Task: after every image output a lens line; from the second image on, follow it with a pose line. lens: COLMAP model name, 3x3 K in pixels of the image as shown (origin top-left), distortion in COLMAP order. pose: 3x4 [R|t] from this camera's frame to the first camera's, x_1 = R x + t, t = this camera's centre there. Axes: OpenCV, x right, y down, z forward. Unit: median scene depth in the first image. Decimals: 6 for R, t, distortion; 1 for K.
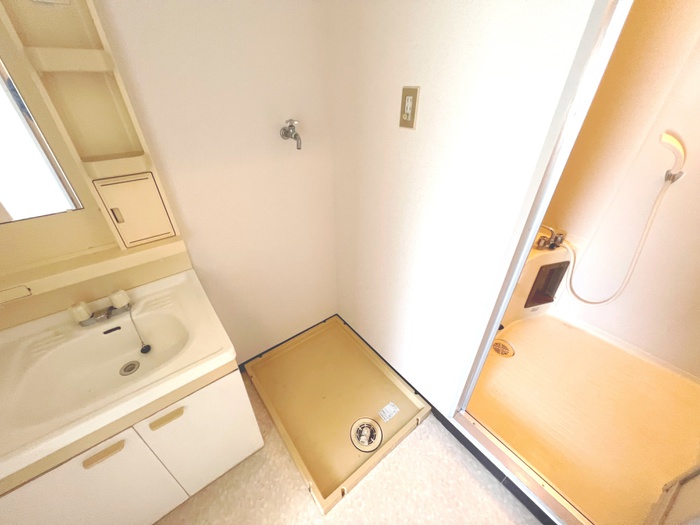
lens RADIAL K [[281.8, 0, 347.0], [0, 281.8, 261.4], [0, 0, 1]] dist [0.002848, 0.000209]
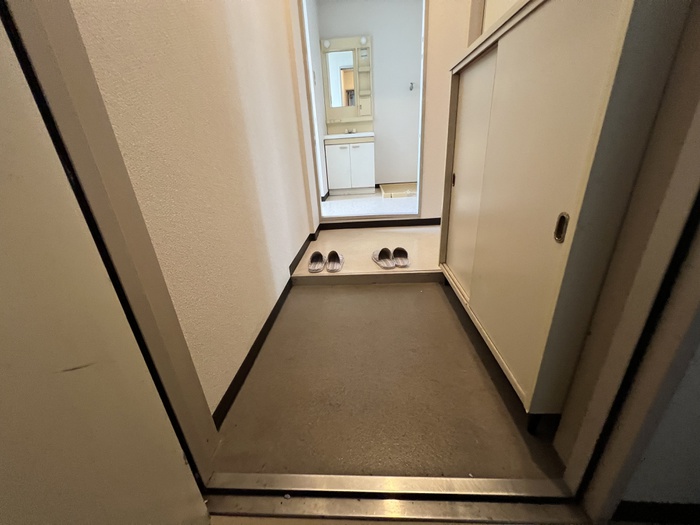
lens RADIAL K [[281.8, 0, 347.3], [0, 281.8, 261.6], [0, 0, 1]] dist [0.002848, 0.000209]
pose [[0.759194, 0.210973, -0.615723, 1.853797], [-0.306924, 0.950266, -0.052840, 2.053860], [0.573953, 0.229097, 0.786189, -1.653577]]
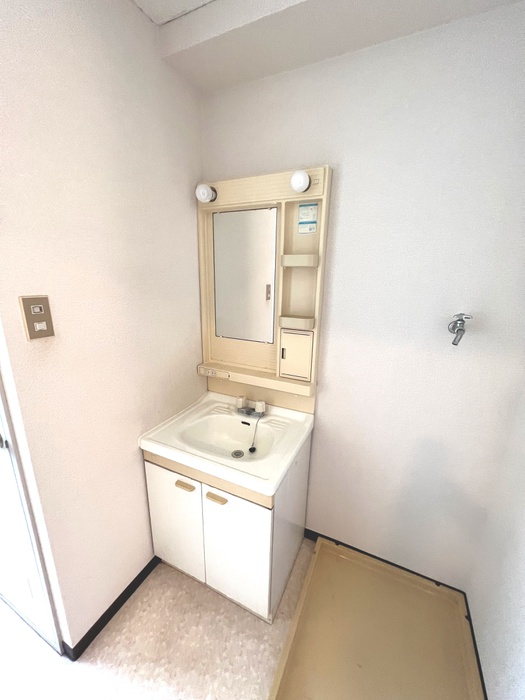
lens RADIAL K [[281.8, 0, 263.5], [0, 281.8, 348.9], [0, 0, 1]] dist [0.002848, 0.000209]
pose [[0.456210, 0.238373, -0.857351, 0.332063], [-0.504207, 0.863119, -0.028320, -0.083747], [0.733245, 0.445201, 0.513953, 0.166847]]
